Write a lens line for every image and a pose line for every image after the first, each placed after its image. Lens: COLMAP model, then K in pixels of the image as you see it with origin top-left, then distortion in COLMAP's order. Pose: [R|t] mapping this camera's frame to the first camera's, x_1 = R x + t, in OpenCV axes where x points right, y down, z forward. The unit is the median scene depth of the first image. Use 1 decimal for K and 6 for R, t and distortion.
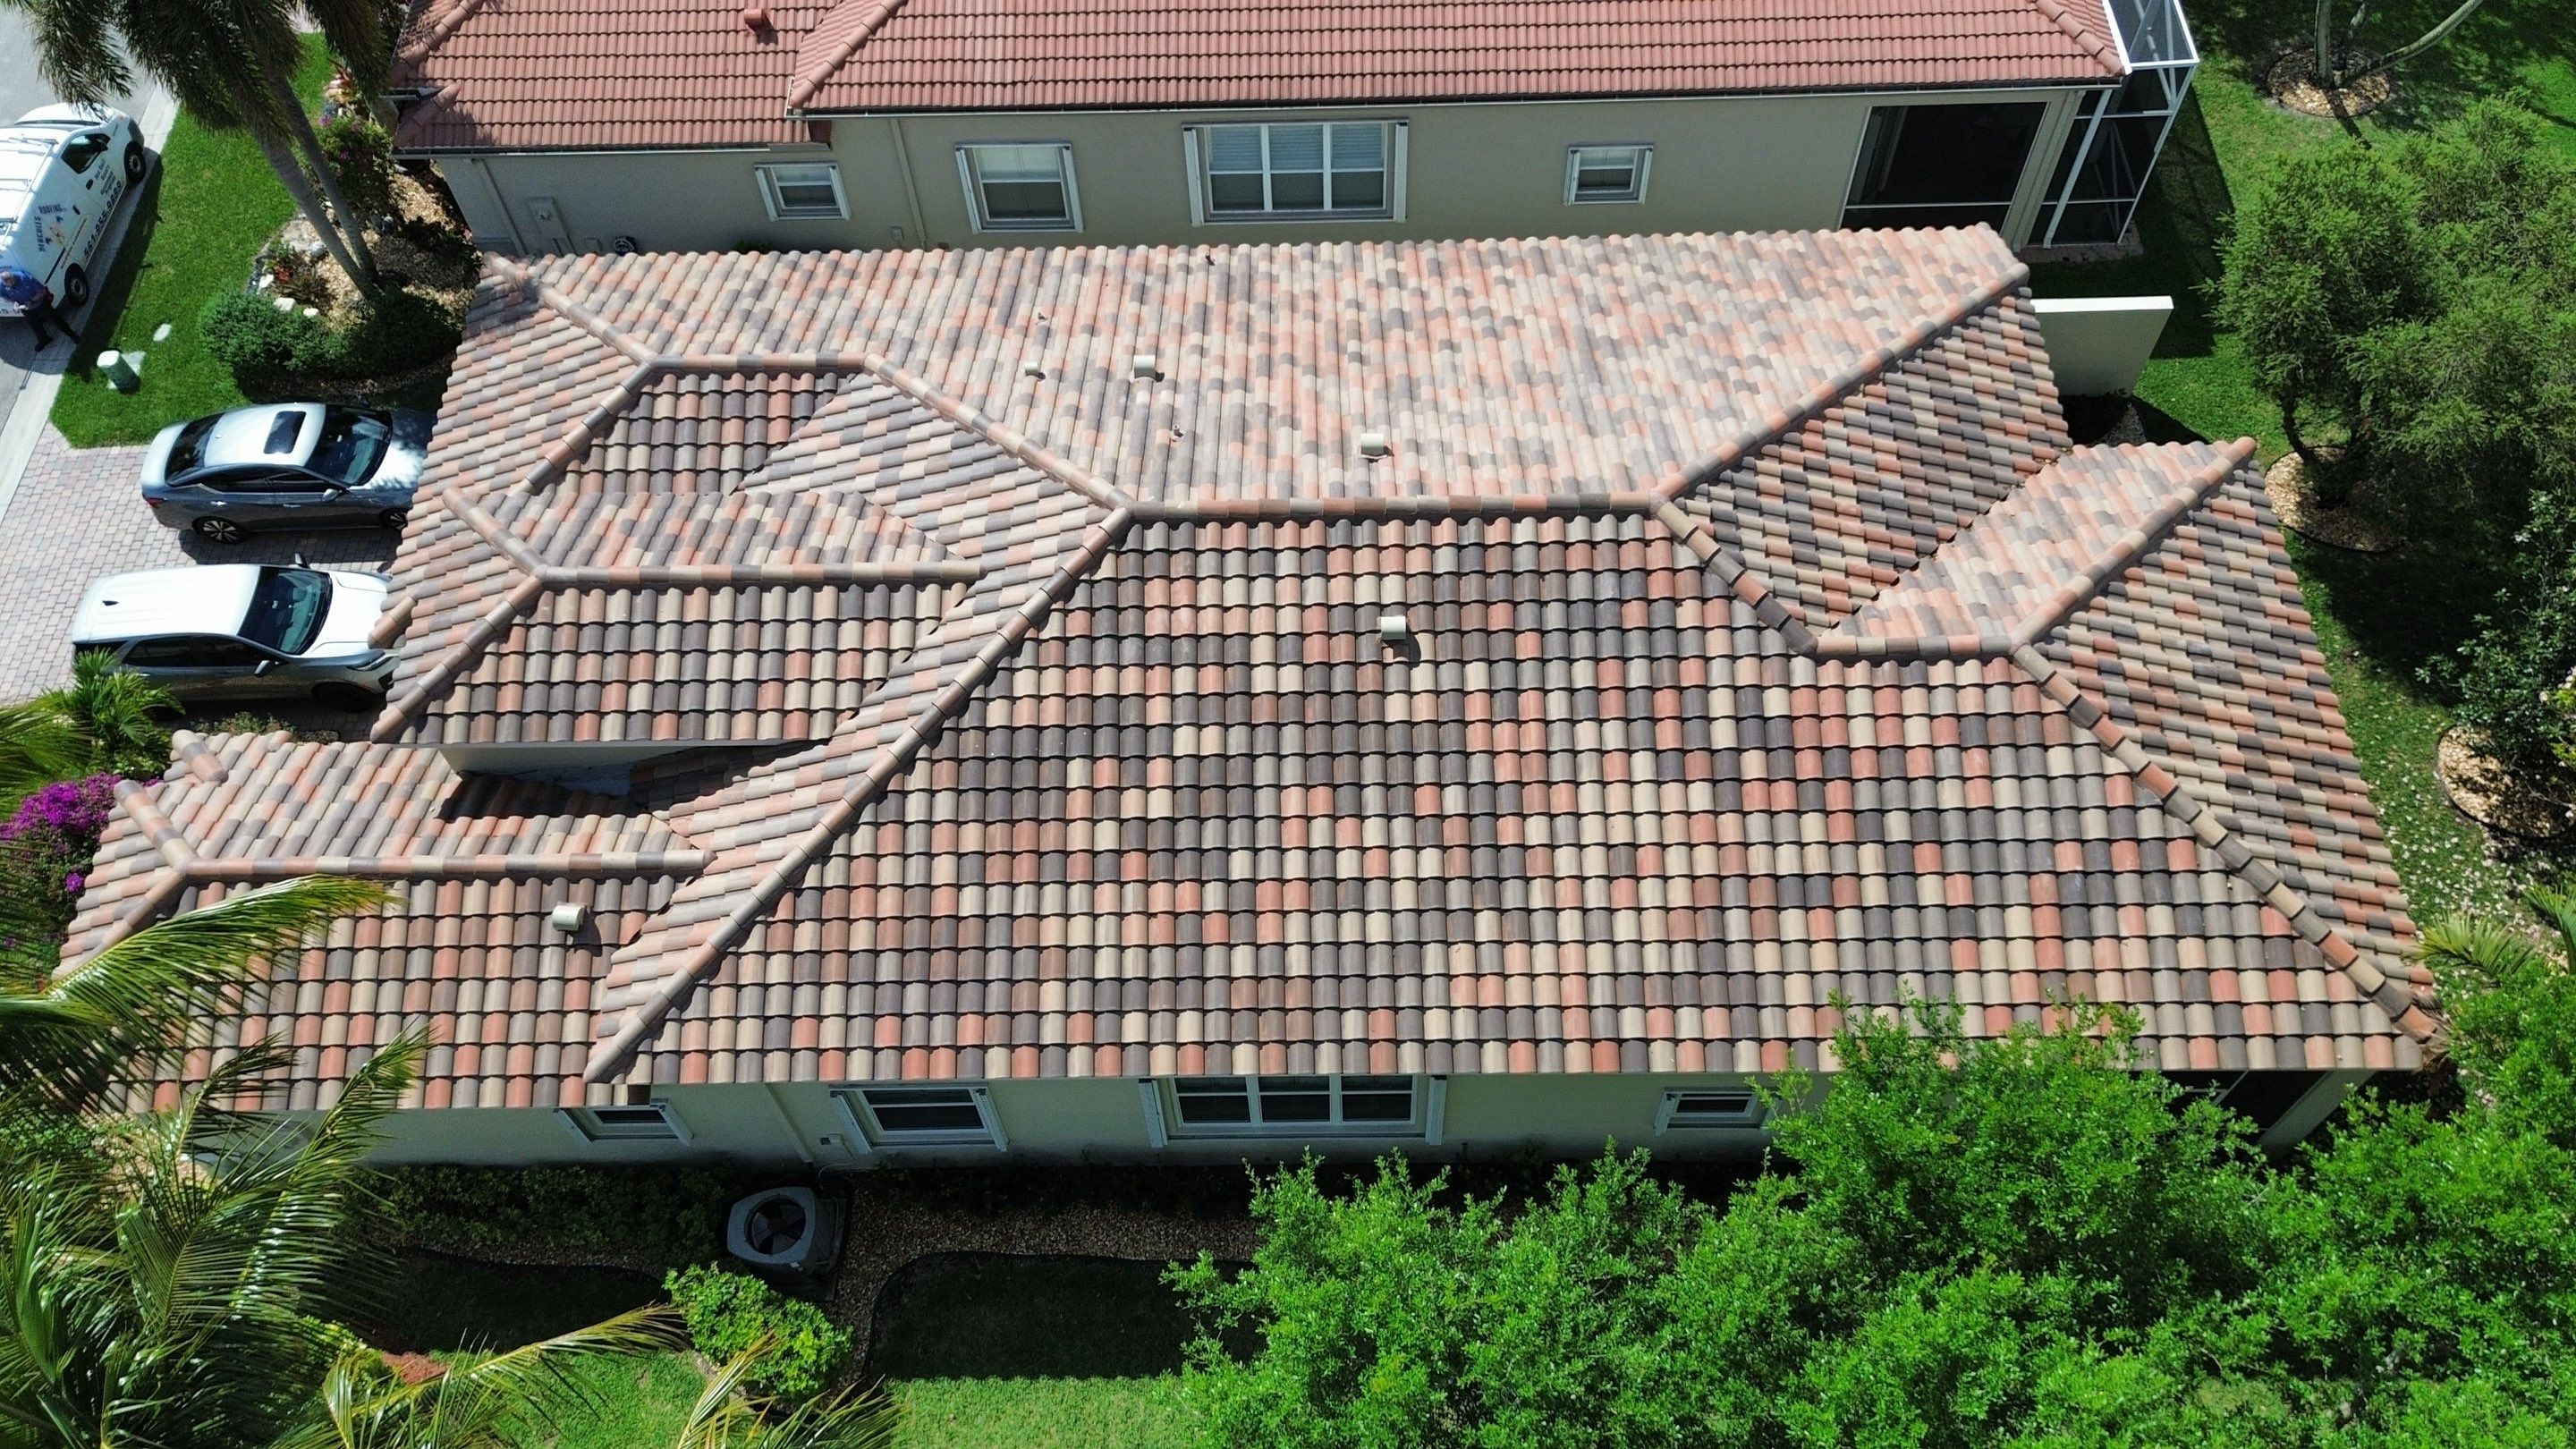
lens RADIAL K [[2021.8, 0, 1288.8], [0, 2021.8, 719.1], [0, 0, 1]] dist [0.039524, -0.035807]
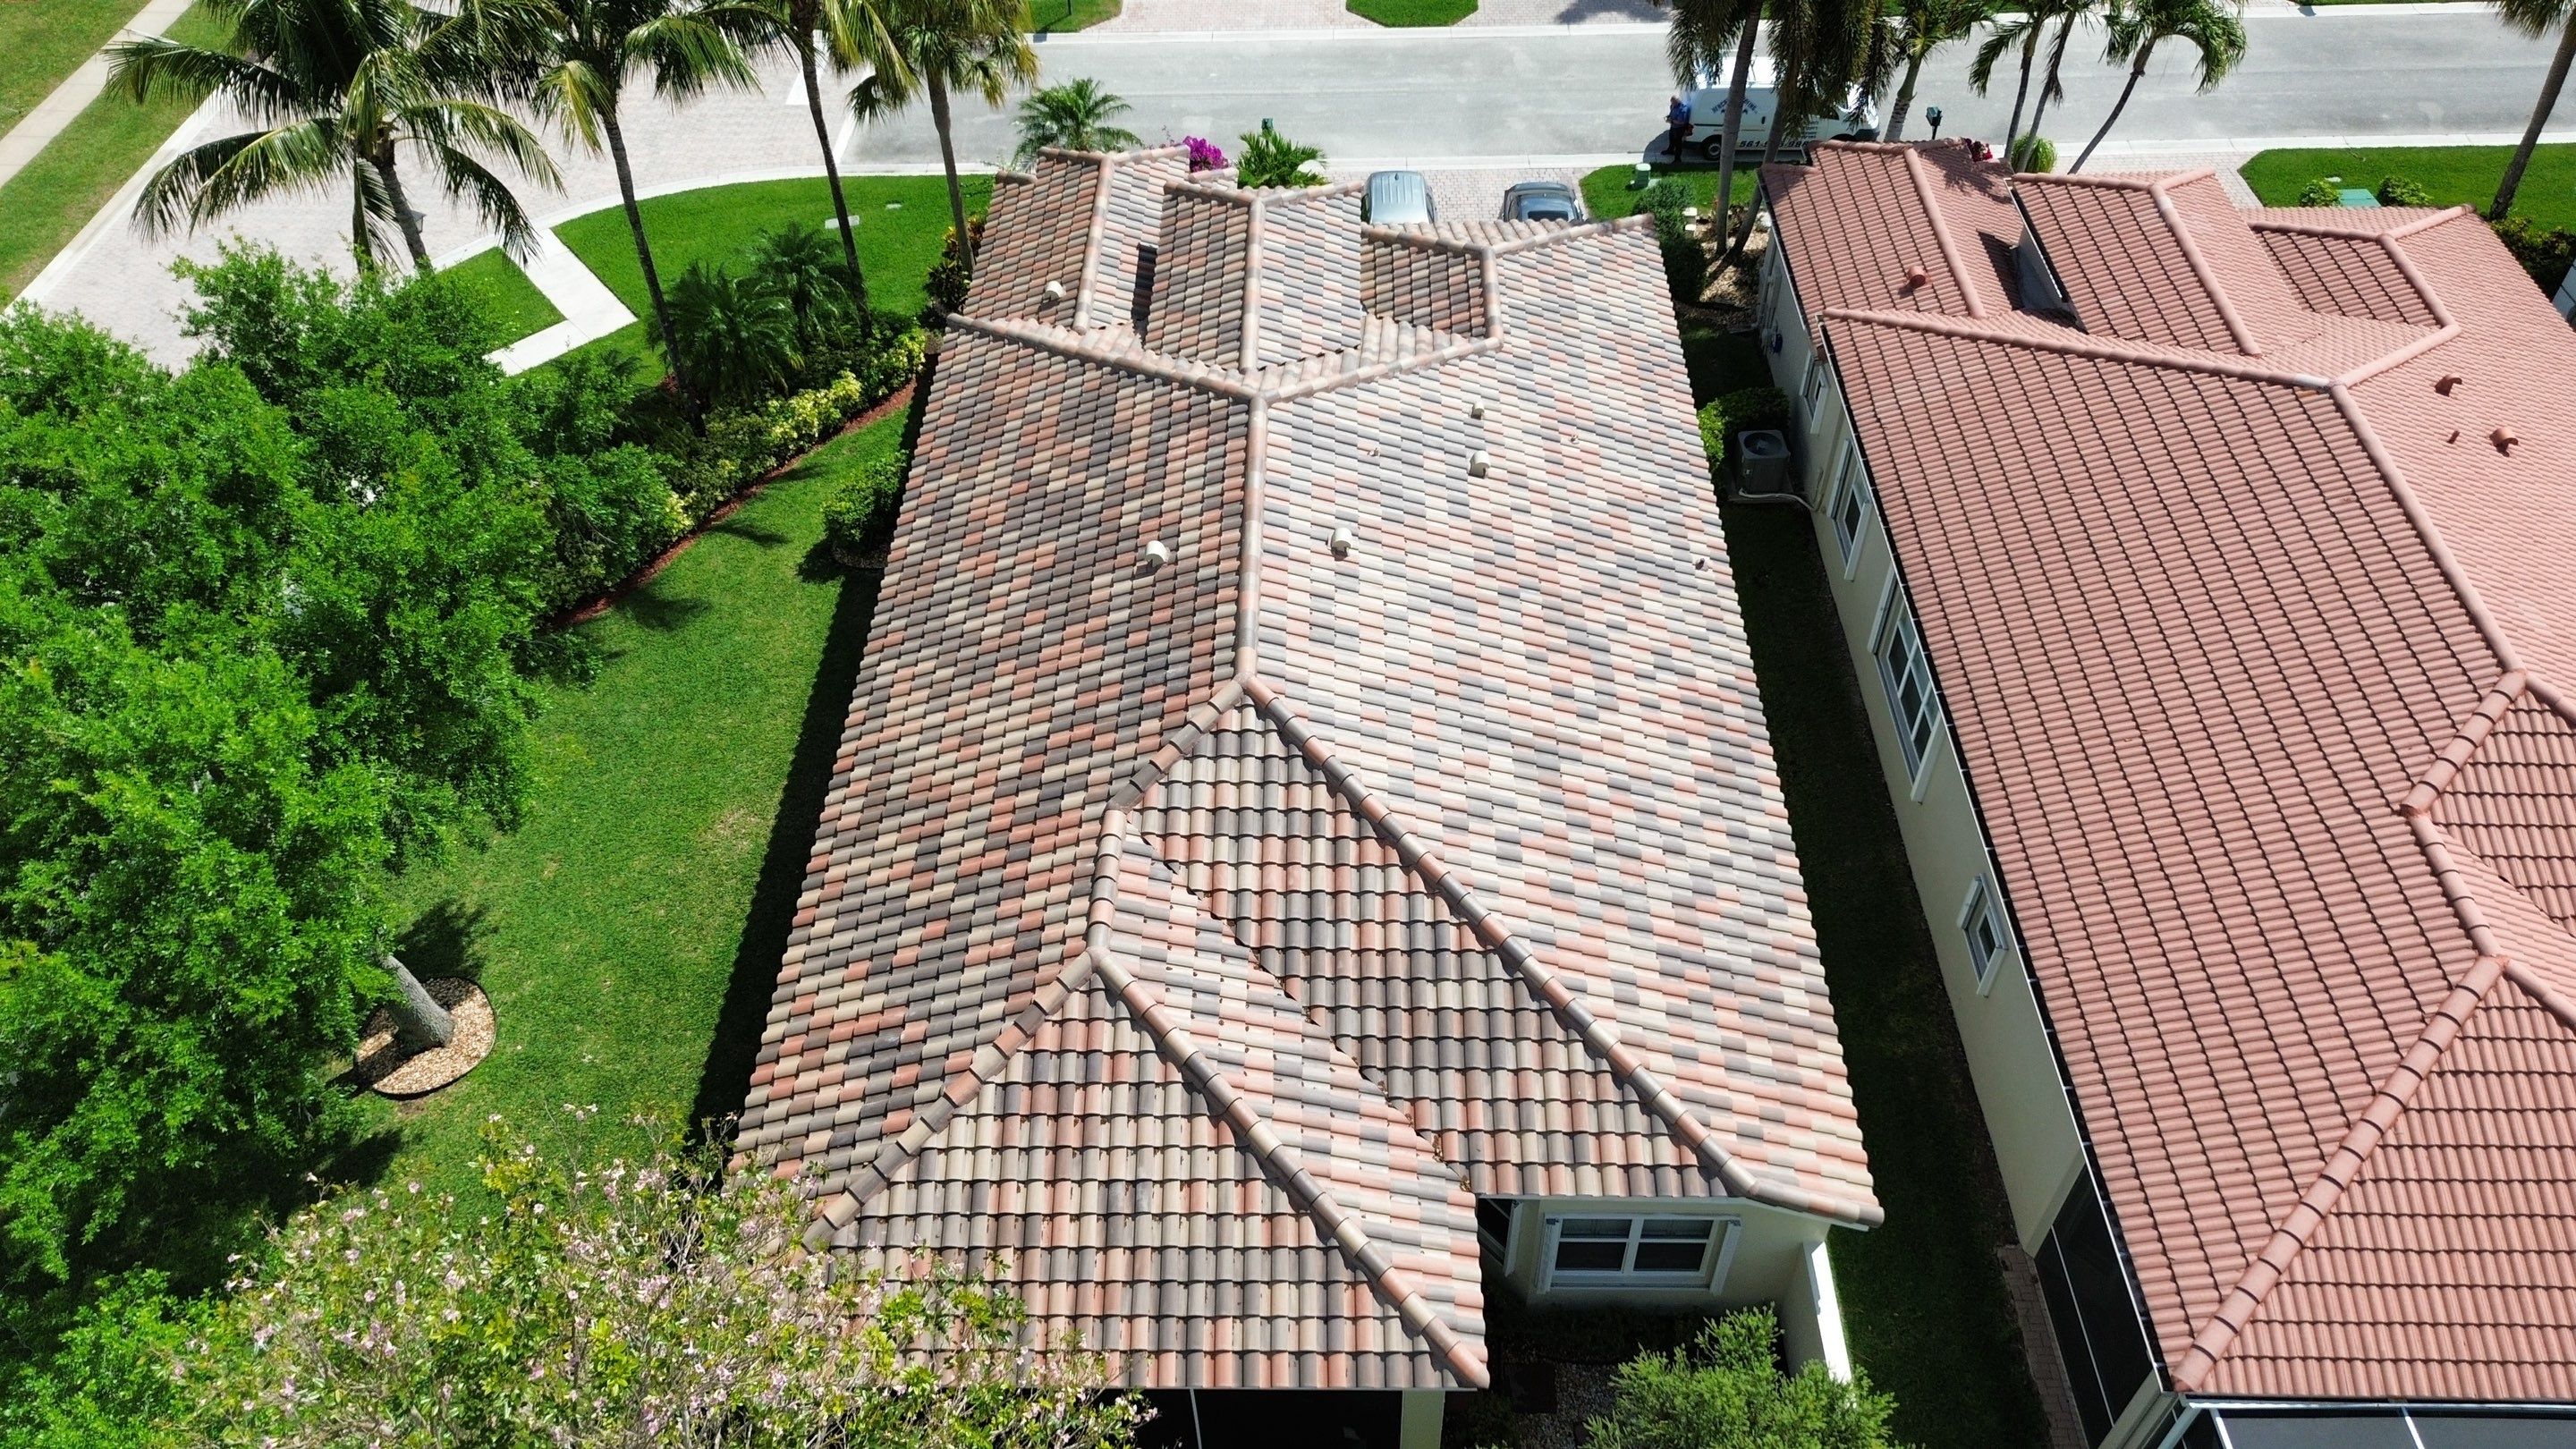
lens RADIAL K [[1848.5, 0, 1280.1], [0, 1848.5, 710.4], [0, 0, 1]] dist [0.036027, -0.037240]
pose [[-0.017844, 0.733766, -0.679168, 0.893333], [-0.822400, 0.375547, 0.427344, -0.558318], [0.568630, 0.566173, 0.596748, 0.408244]]
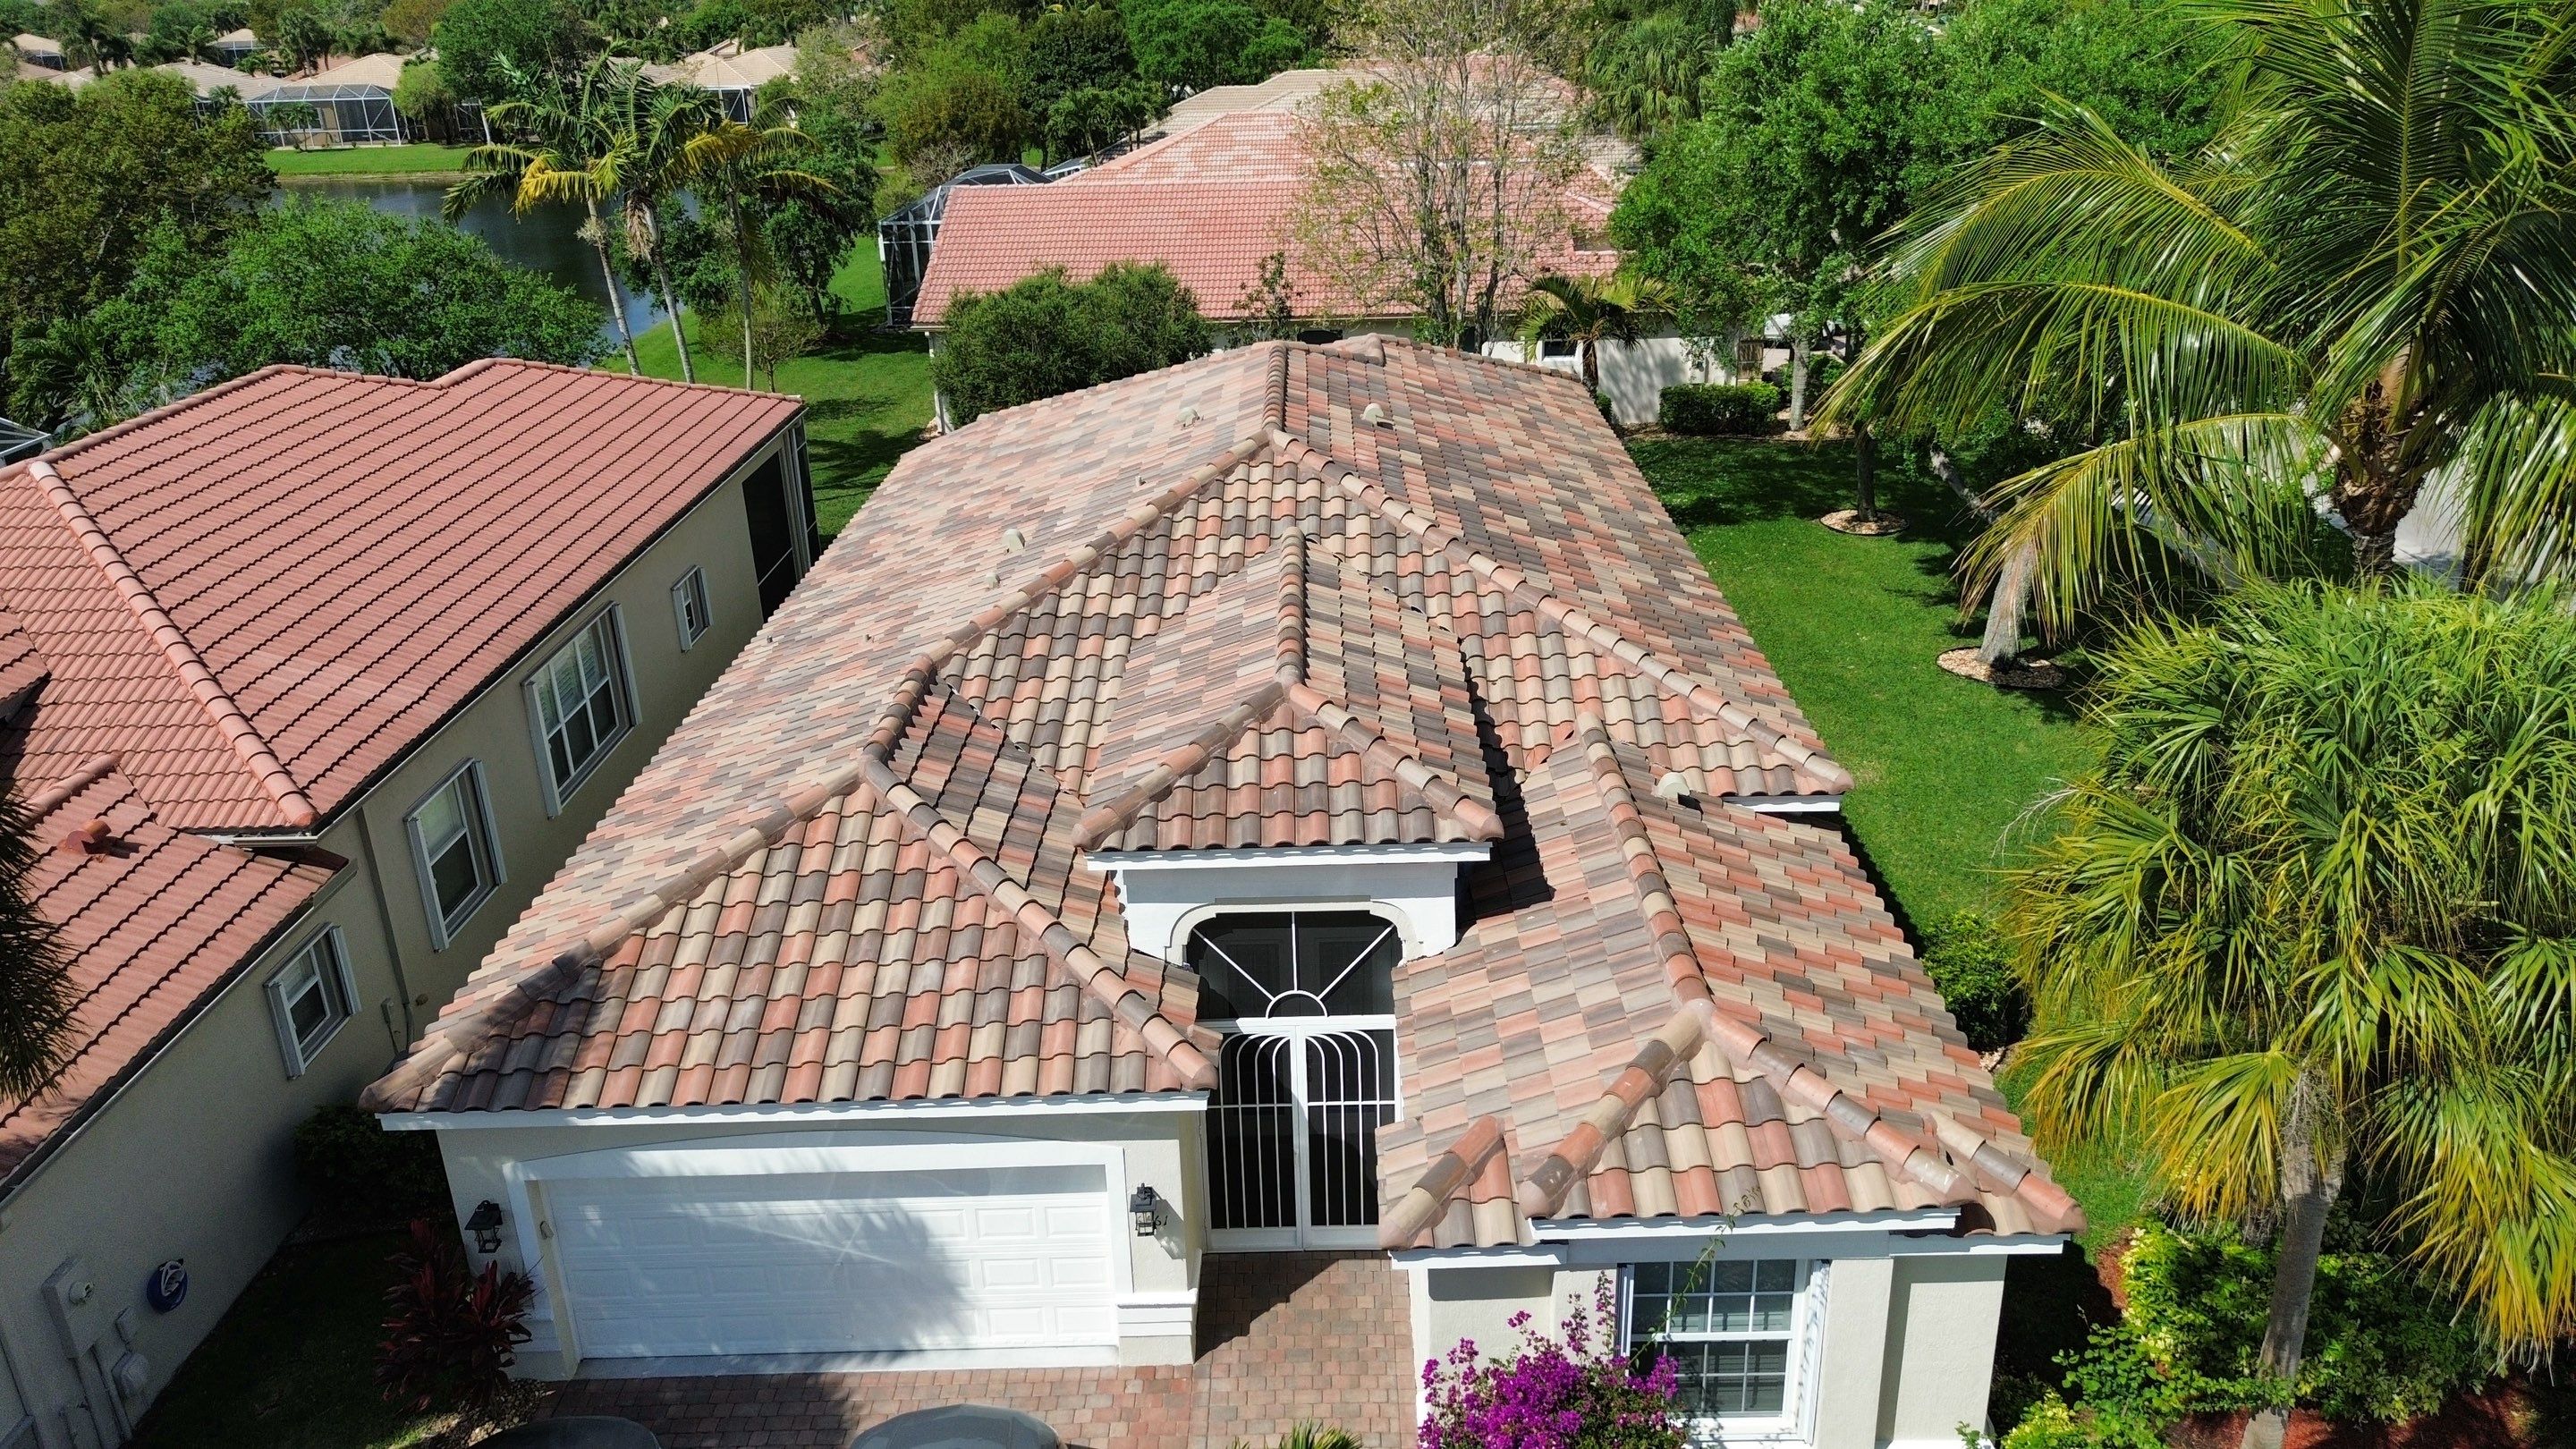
lens RADIAL K [[1848.5, 0, 1296.5], [0, 1848.5, 723.7], [0, 0, 1]] dist [0.036027, -0.037240]
pose [[0.003062, -0.350181, 0.936677, -1.094119], [0.852722, 0.490197, 0.180474, -0.199488], [-0.522355, 0.798173, 0.300108, 0.821630]]
